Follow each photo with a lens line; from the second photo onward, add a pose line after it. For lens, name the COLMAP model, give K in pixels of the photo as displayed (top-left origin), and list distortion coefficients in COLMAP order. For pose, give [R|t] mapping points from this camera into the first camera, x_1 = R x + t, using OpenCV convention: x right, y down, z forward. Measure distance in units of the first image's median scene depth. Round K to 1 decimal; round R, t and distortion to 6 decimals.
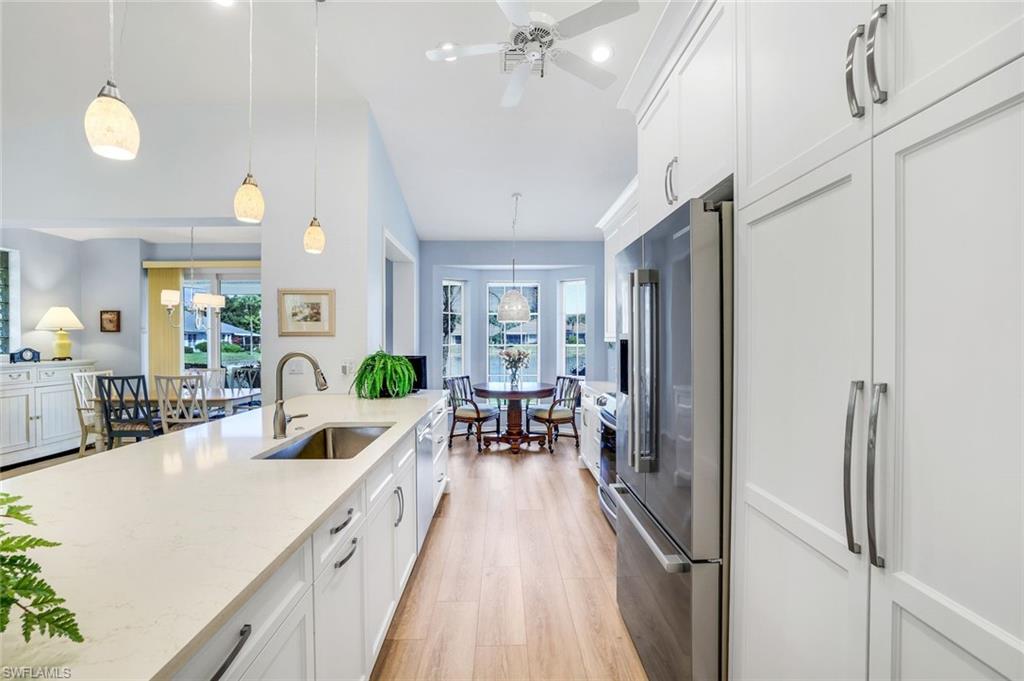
lens RADIAL K [[458.1, 0, 503.3], [0, 458.1, 339.8], [0, 0, 1]] dist [-0.062060, 0.024533]
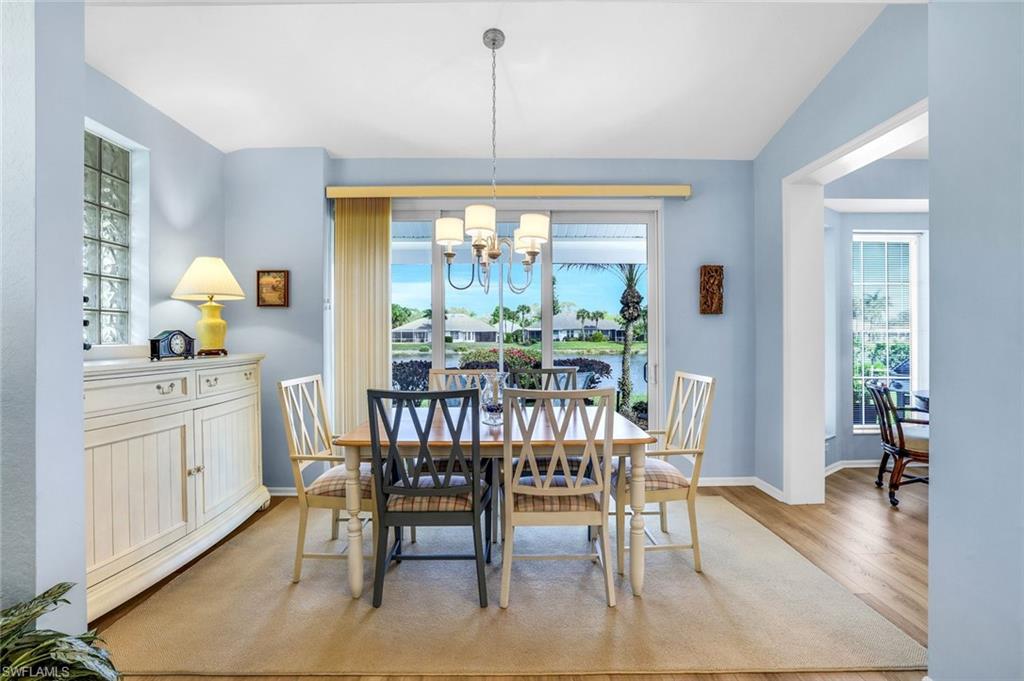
lens RADIAL K [[458.1, 0, 503.3], [0, 458.1, 339.8], [0, 0, 1]] dist [-0.062060, 0.024533]
pose [[0.999770, -0.000668, -0.021423, -0.692606], [0.000821, 0.999974, 0.007140, 0.026103], [0.021418, -0.007156, 0.999745, 0.498237]]
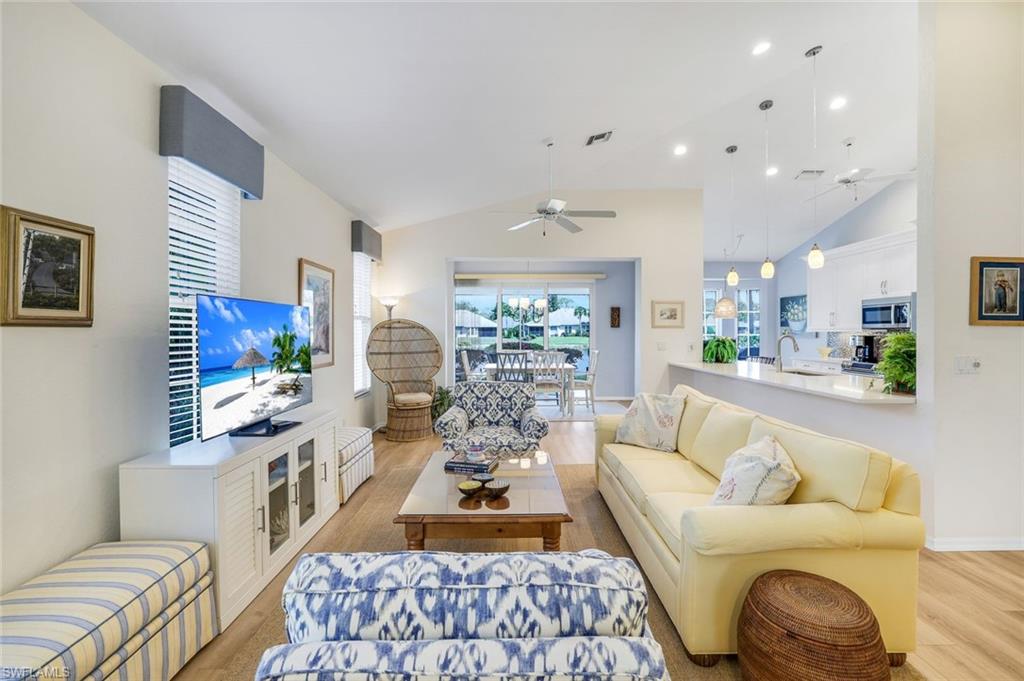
lens RADIAL K [[458.1, 0, 503.3], [0, 458.1, 339.8], [0, 0, 1]] dist [-0.062060, 0.024533]
pose [[0.999813, 0.003213, -0.019080, -0.766840], [-0.002865, 0.999829, 0.018271, 0.005461], [0.019136, -0.018212, 0.999651, -0.542884]]
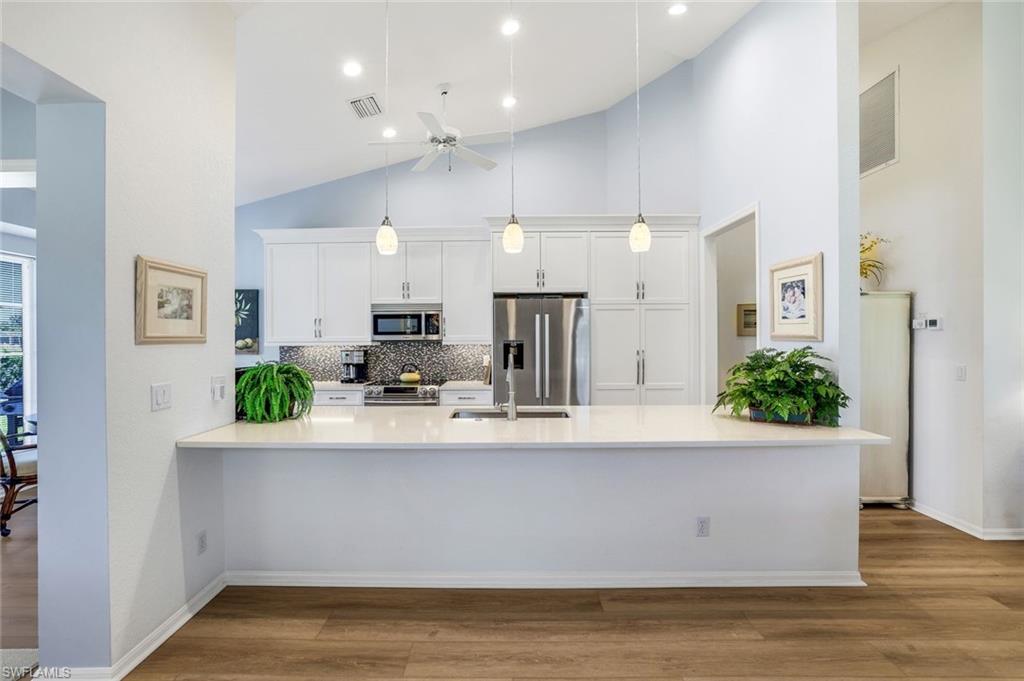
lens RADIAL K [[458.1, 0, 503.3], [0, 458.1, 339.8], [0, 0, 1]] dist [-0.062060, 0.024533]
pose [[0.021259, -0.000721, 0.999774, -0.757867], [0.003623, 0.999993, 0.000644, -0.008497], [-0.999767, 0.003609, 0.021261, 0.418803]]
